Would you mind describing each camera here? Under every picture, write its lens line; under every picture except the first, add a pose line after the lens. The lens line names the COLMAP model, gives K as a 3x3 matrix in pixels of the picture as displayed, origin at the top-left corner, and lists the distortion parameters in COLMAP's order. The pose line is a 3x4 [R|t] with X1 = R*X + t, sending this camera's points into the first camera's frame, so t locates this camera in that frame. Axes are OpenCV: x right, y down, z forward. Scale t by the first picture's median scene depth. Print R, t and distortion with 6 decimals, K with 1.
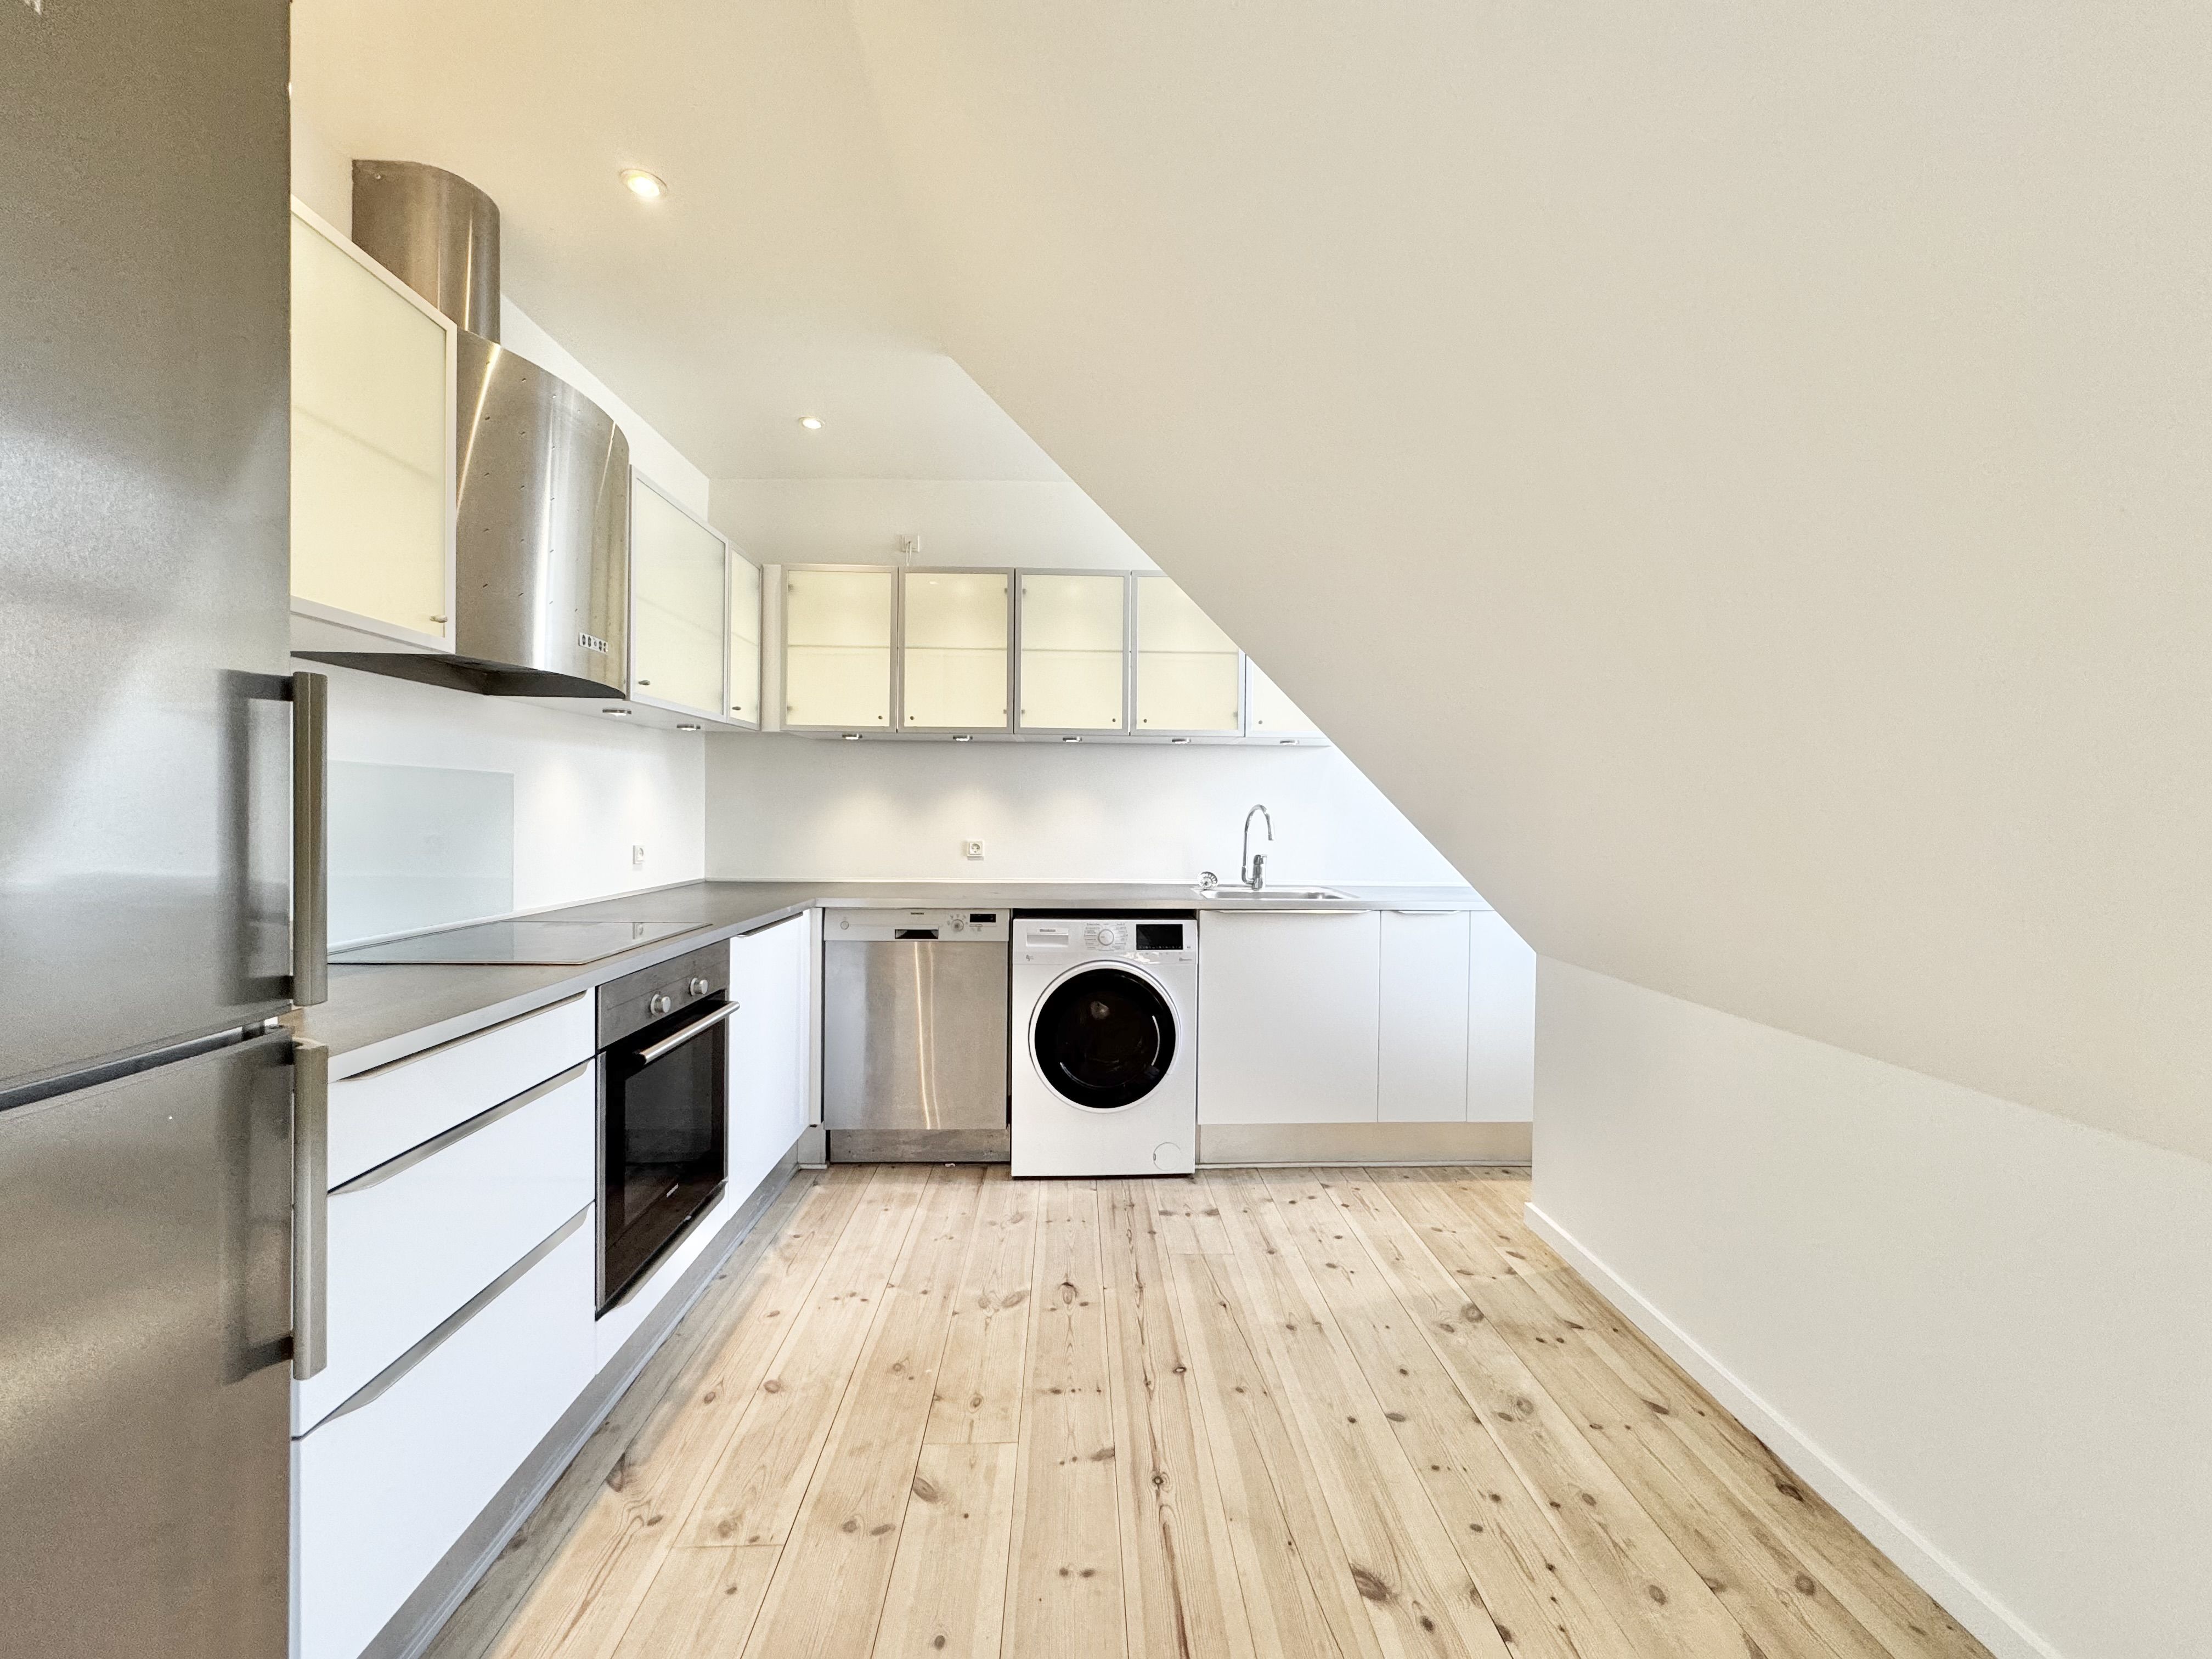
lens RADIAL K [[873.0, 0, 1106.0], [0, 873.0, 829.5], [0, 0, 1]] dist [-0.002598, 0.000210]
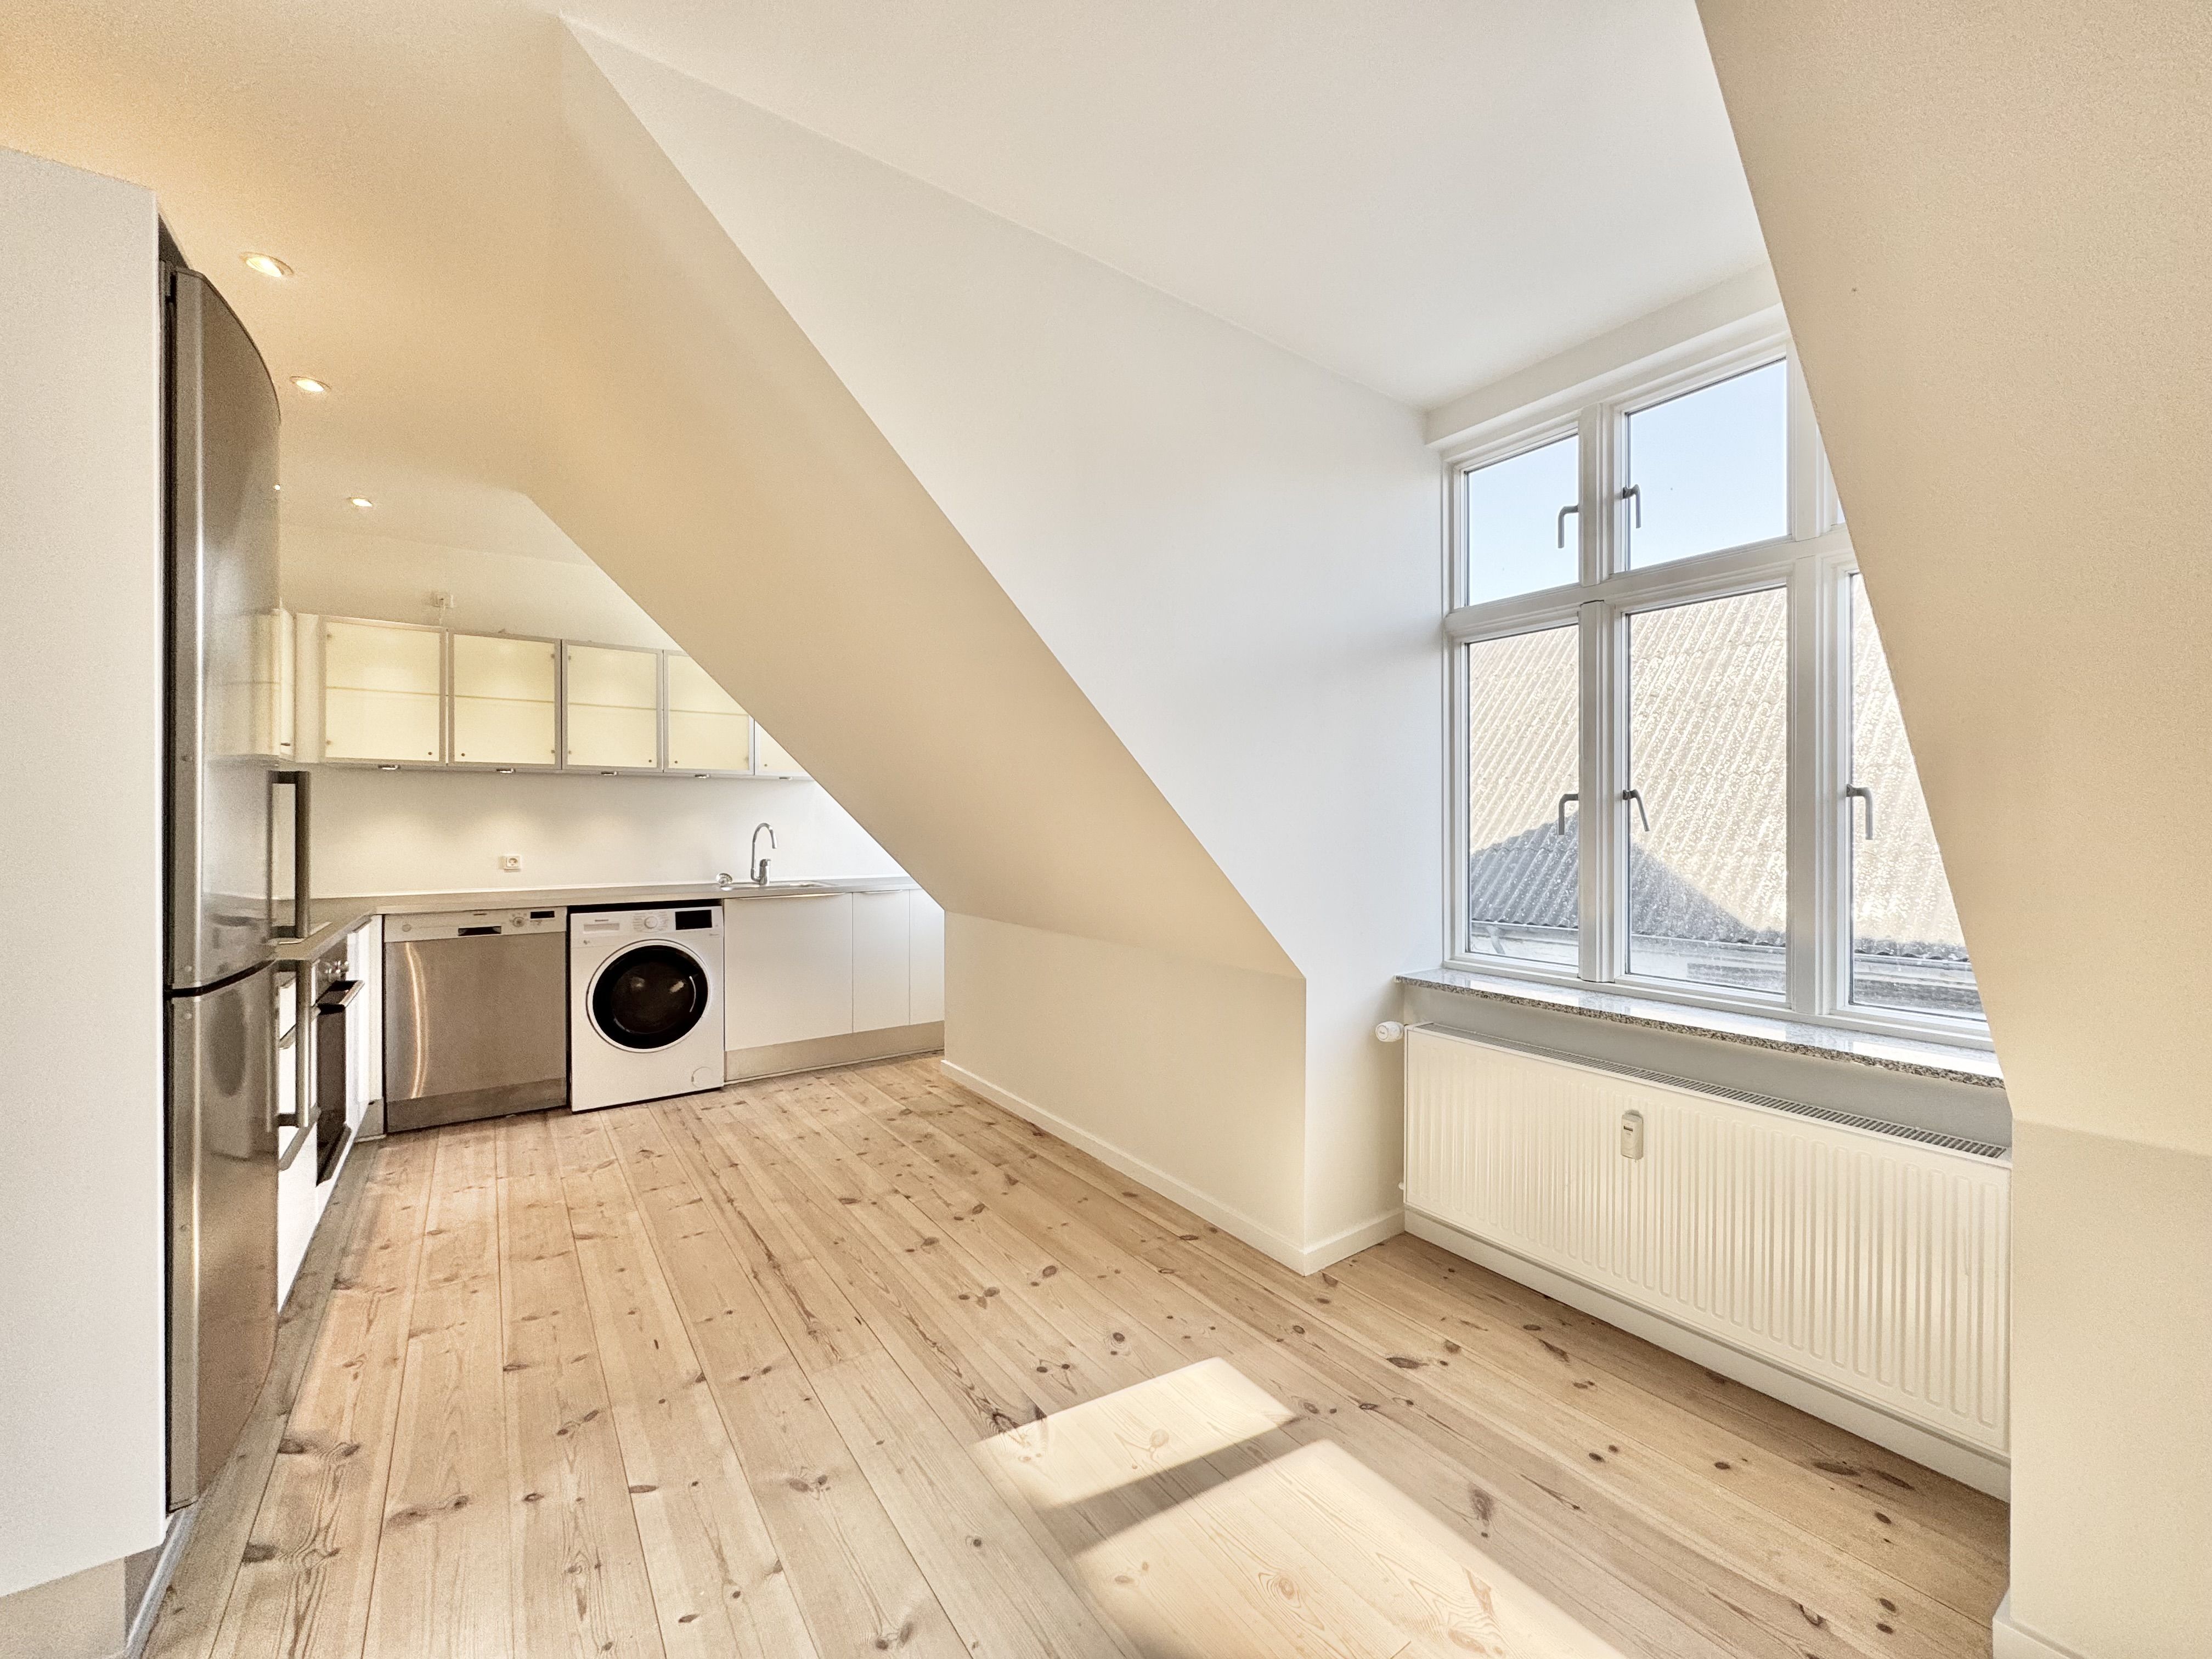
lens RADIAL K [[873.0, 0, 1106.0], [0, 873.0, 829.5], [0, 0, 1]] dist [-0.002598, 0.000210]
pose [[0.837058, -0.013843, 0.546939, -0.149347], [0.020922, 0.999759, -0.006717, 0.002661], [-0.546714, 0.017066, 0.837146, -0.532451]]
